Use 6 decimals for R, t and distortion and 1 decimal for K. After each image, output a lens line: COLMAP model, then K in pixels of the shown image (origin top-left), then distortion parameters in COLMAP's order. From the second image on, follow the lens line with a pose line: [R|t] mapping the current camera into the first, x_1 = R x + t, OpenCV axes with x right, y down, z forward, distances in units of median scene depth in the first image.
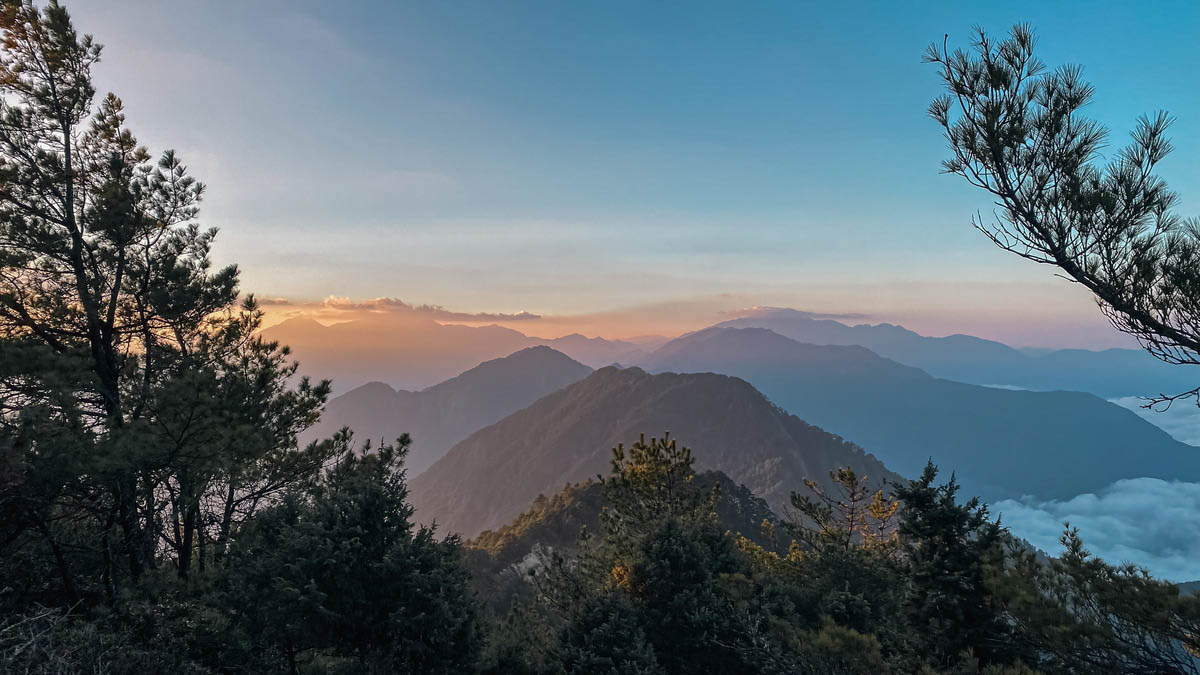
lens RADIAL K [[899.4, 0, 600.0], [0, 899.4, 337.5], [0, 0, 1]] dist [0.100441, -0.154414]
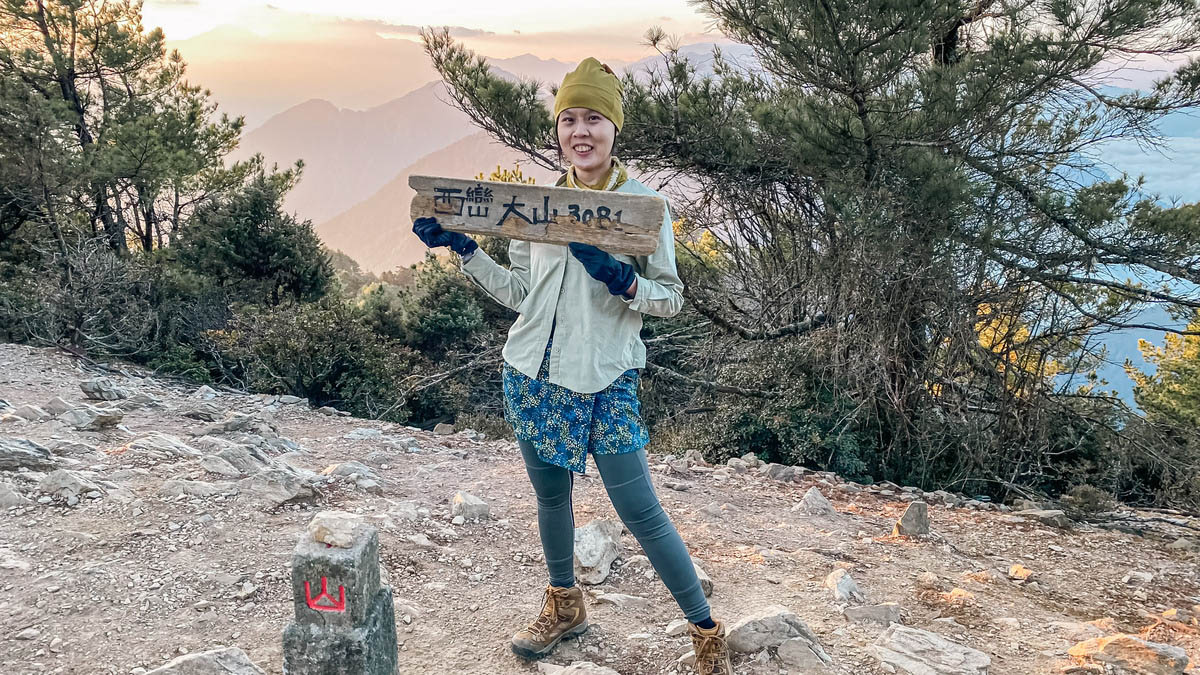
lens RADIAL K [[898.8, 0, 601.1], [0, 898.8, 320.6], [0, 0, 1]] dist [0.032436, -0.000542]
pose [[0.998130, 0.016032, 0.058991, 0.152788], [-0.031759, 0.960538, 0.276330, -0.049333], [-0.052233, -0.277686, 0.959251, -0.386016]]
